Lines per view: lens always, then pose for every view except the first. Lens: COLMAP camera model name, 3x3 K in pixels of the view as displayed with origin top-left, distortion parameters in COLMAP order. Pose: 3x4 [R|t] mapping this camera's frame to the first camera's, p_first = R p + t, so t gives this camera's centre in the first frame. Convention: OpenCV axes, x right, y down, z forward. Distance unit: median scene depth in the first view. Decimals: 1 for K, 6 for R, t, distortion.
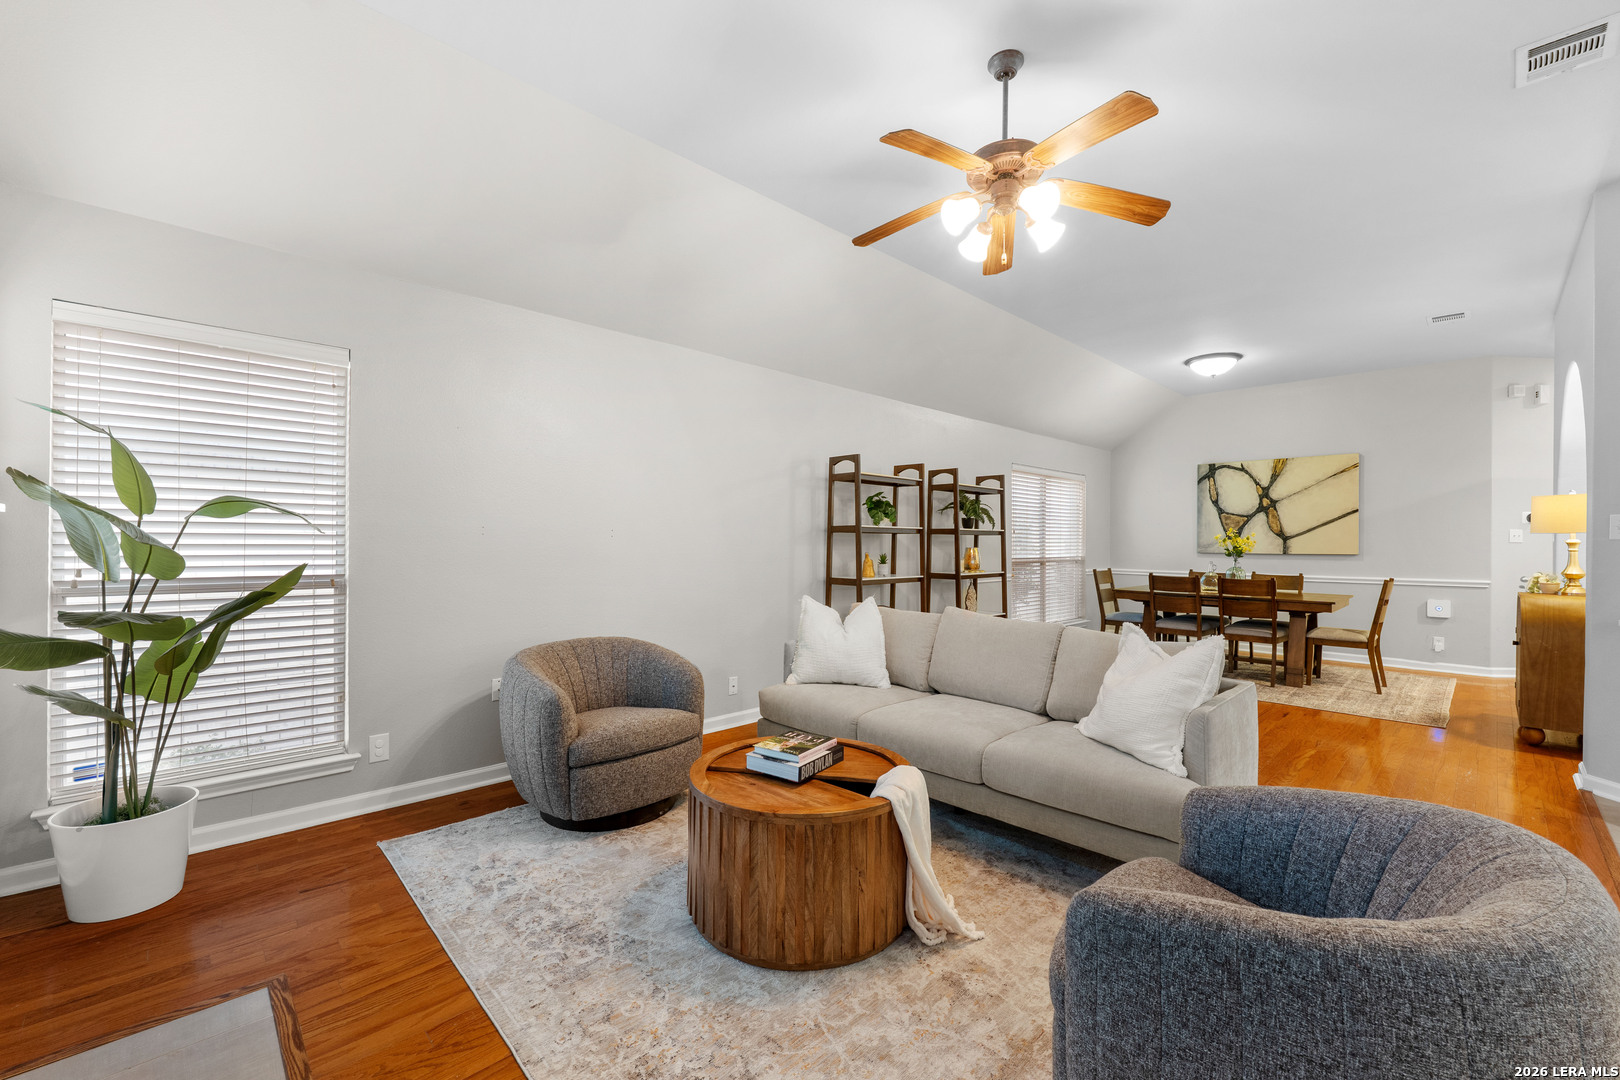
lens RADIAL K [[666.2, 0, 807.5], [0, 666.2, 542.0], [0, 0, 1]] dist [-0.012552, 0.000529]
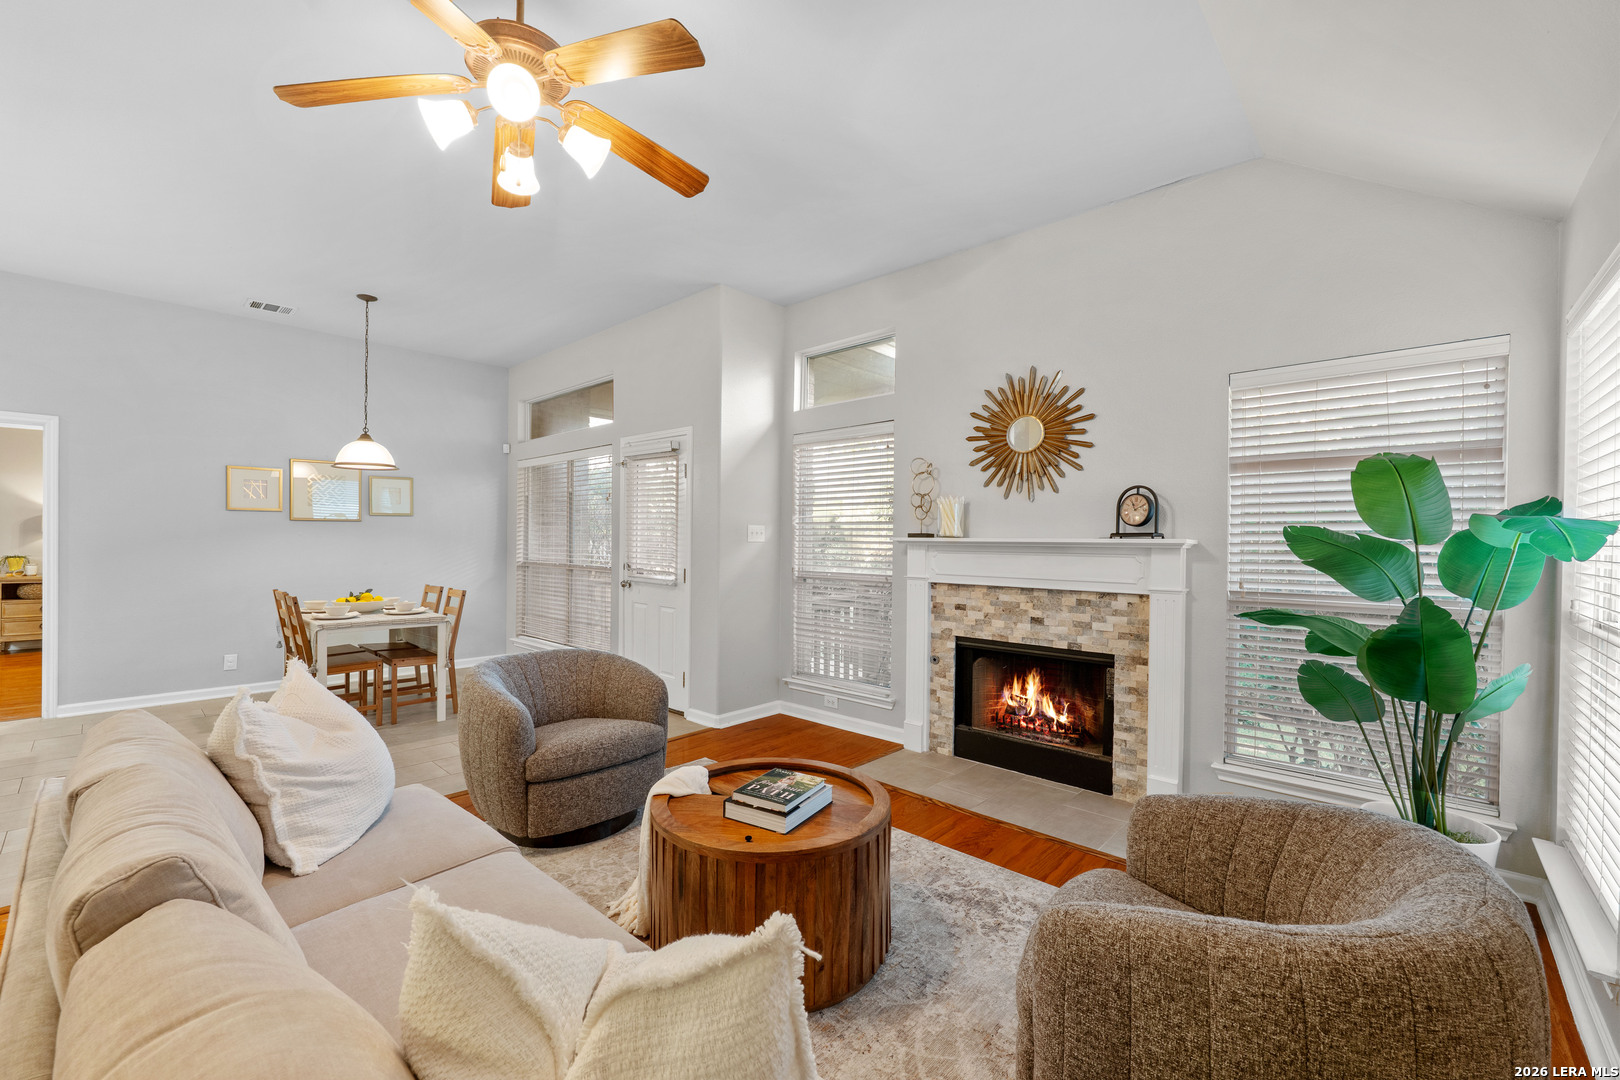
lens RADIAL K [[657.7, 0, 803.8], [0, 657.7, 539.9], [0, 0, 1]] dist [-0.013591, 0.000262]
pose [[-0.998250, -0.016309, -0.056834, 0.002001], [-0.016382, 0.999865, 0.000811, -0.008727], [0.056813, 0.001741, -0.998383, 0.633654]]
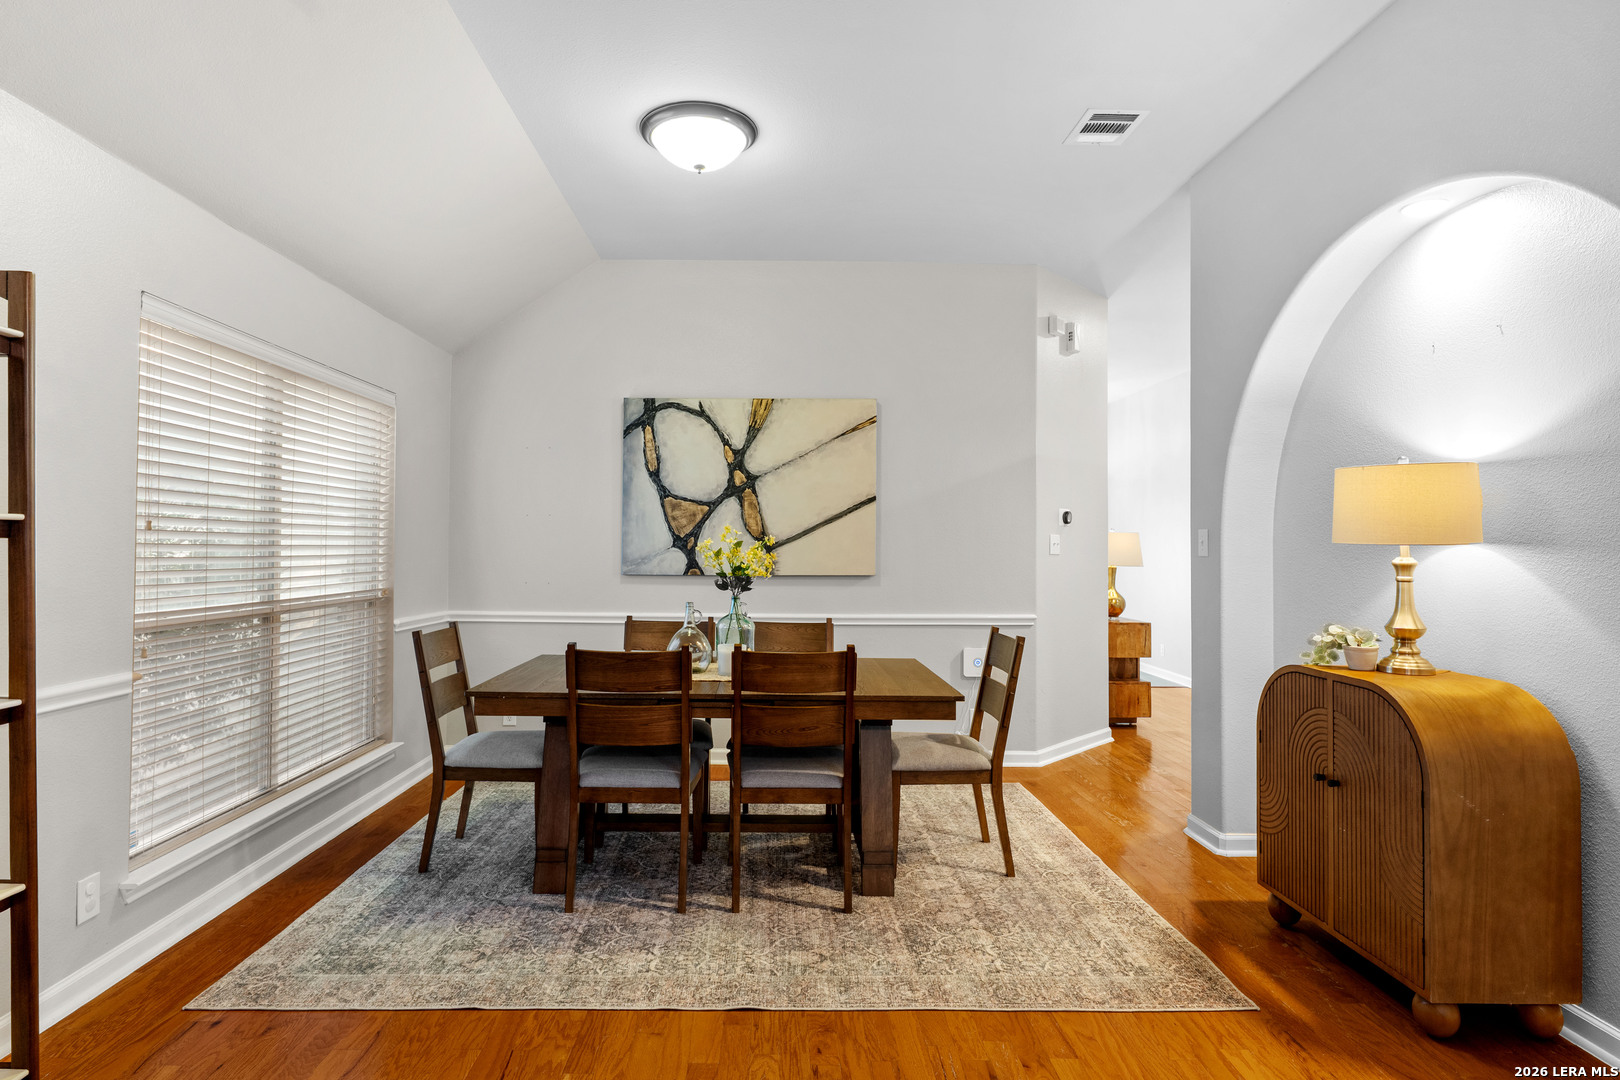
lens RADIAL K [[866.0, 0, 775.1], [0, 866.0, 528.8], [0, 0, 1]] dist [0.002047, -0.000015]
pose [[0.691884, 0.015639, 0.721839, 0.230758], [-0.003152, 0.999821, -0.018640, -0.007308], [-0.722002, 0.010622, 0.691810, 0.544395]]
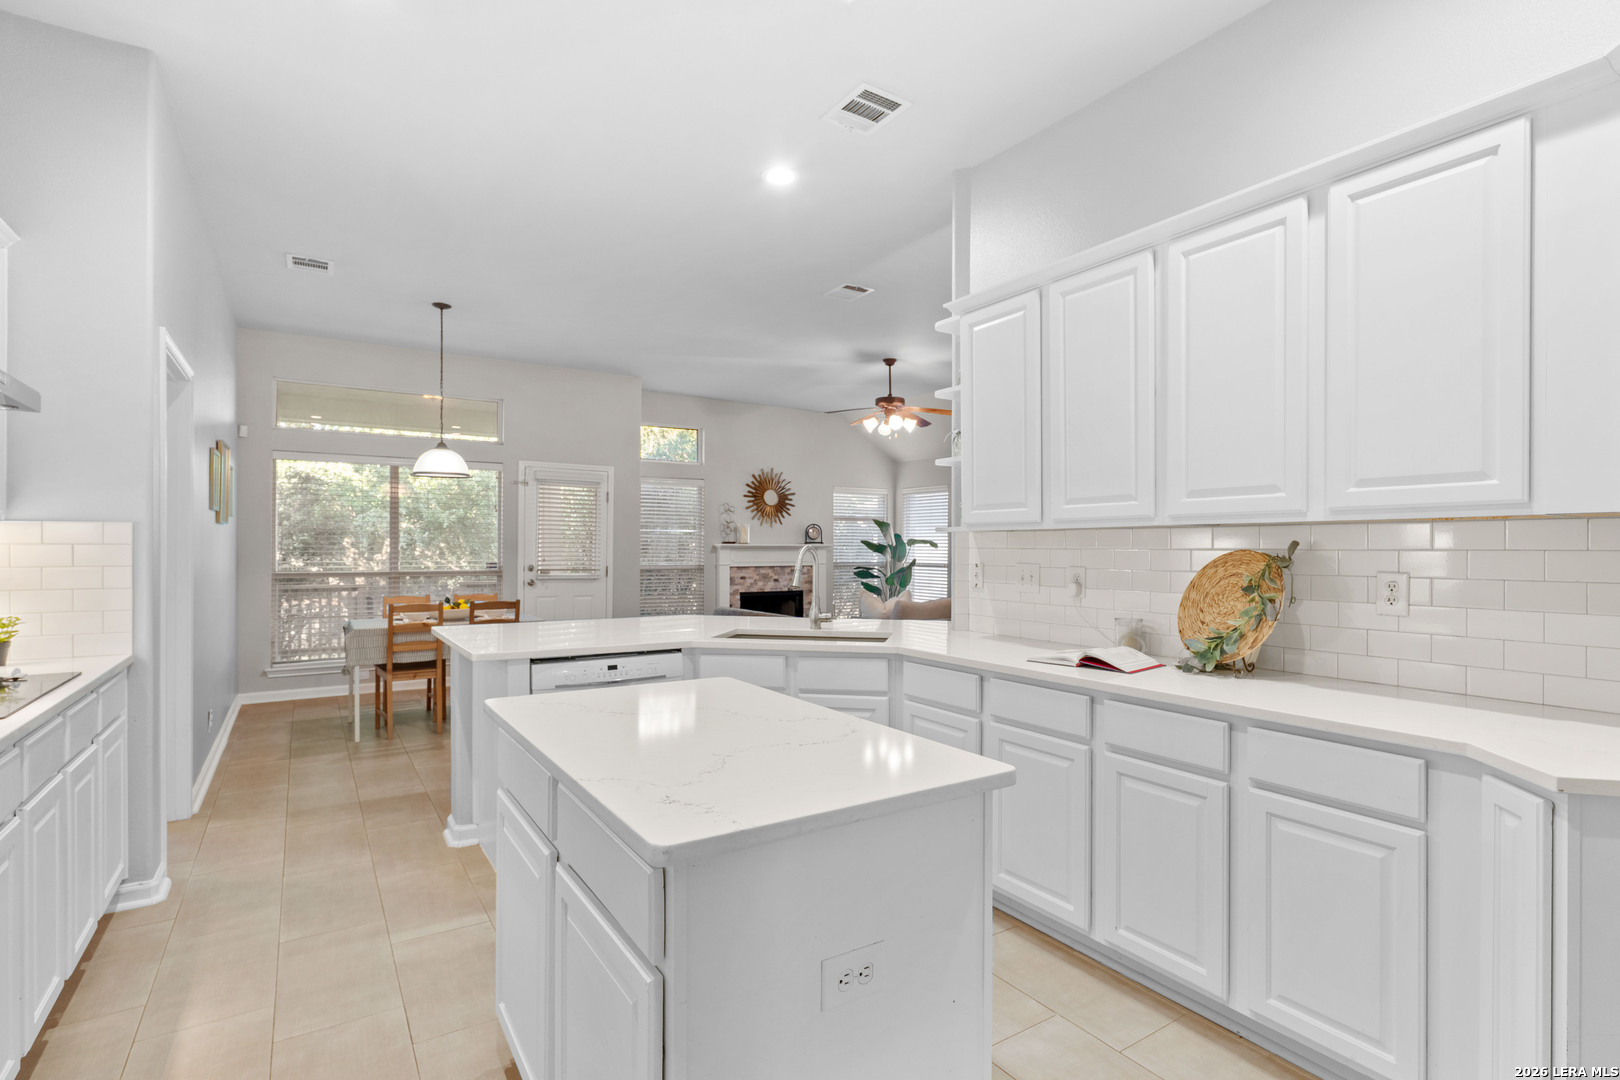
lens RADIAL K [[786.2, 0, 810.0], [0, 786.2, 540.0], [0, 0, 1]] dist [0.000414, 0.000026]
pose [[-0.190712, -0.015559, -0.981523, 1.170696], [-0.005012, 0.999877, -0.014876, 0.000733], [0.981633, 0.002082, -0.190766, 0.456736]]
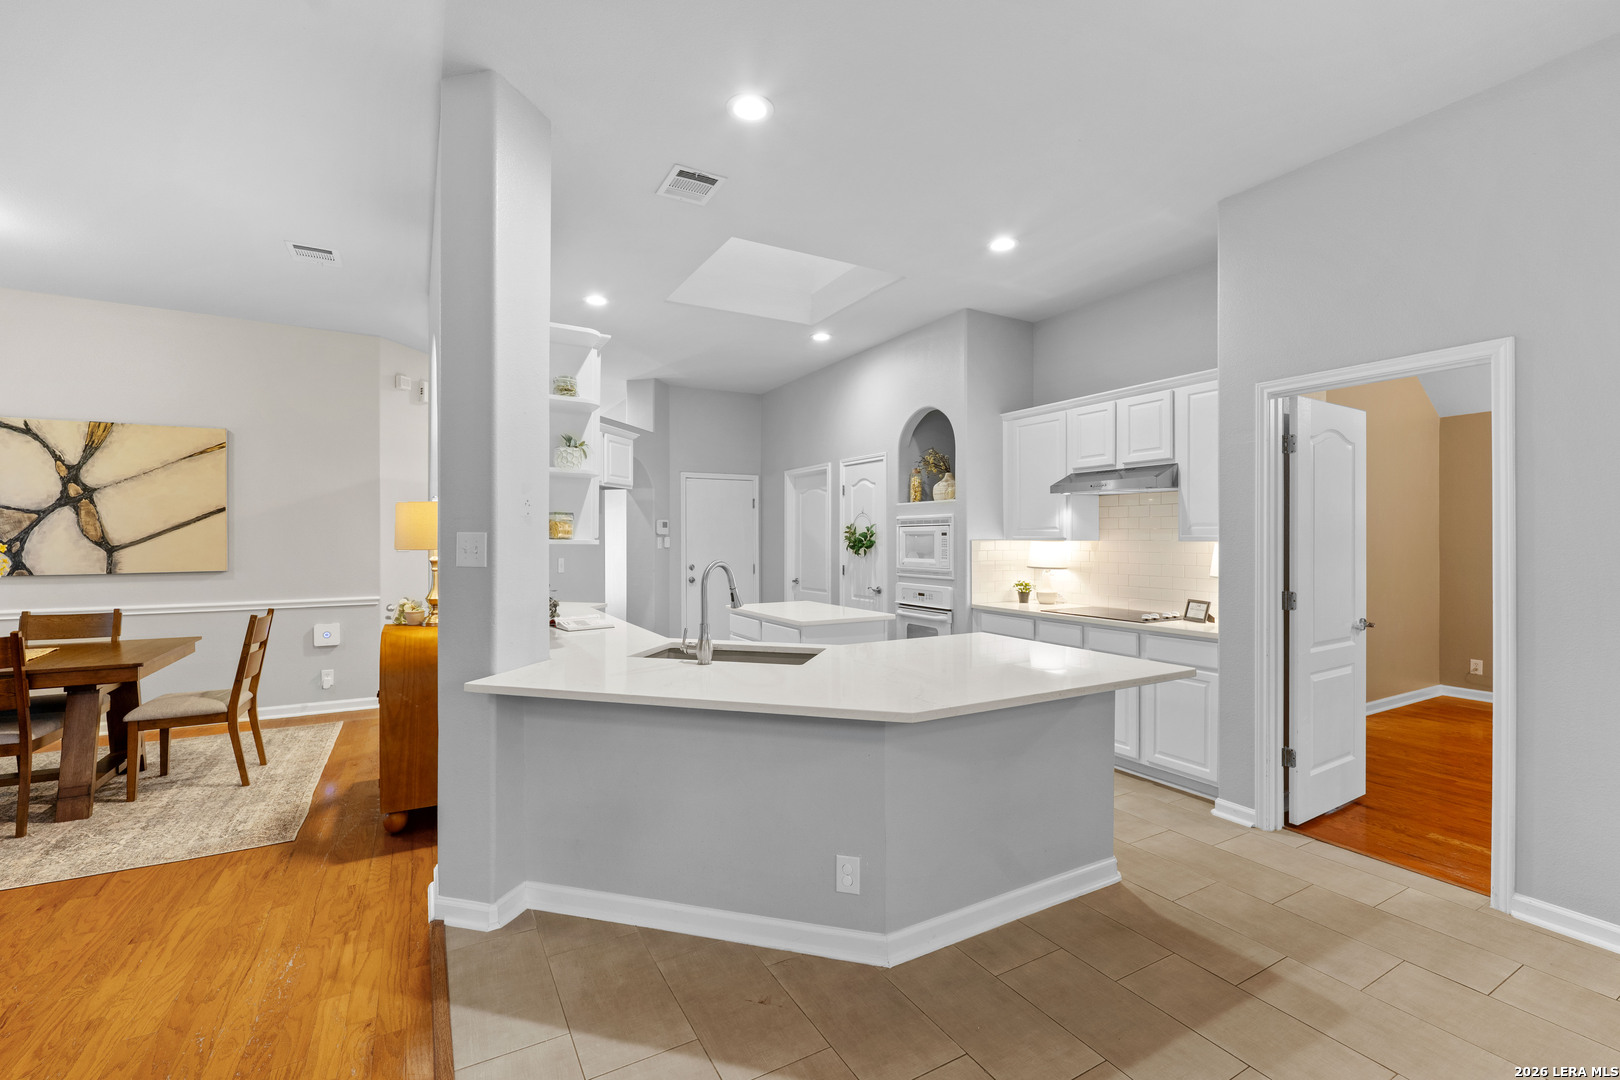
lens RADIAL K [[692.0, 0, 807.5], [0, 692.0, 541.1], [0, 0, 1]] dist [-0.009078, -0.000103]
pose [[0.255050, -0.009068, 0.966885, 0.277737], [0.003335, 0.999958, 0.008498, -0.017613], [-0.966922, 0.001057, 0.255069, 0.203695]]
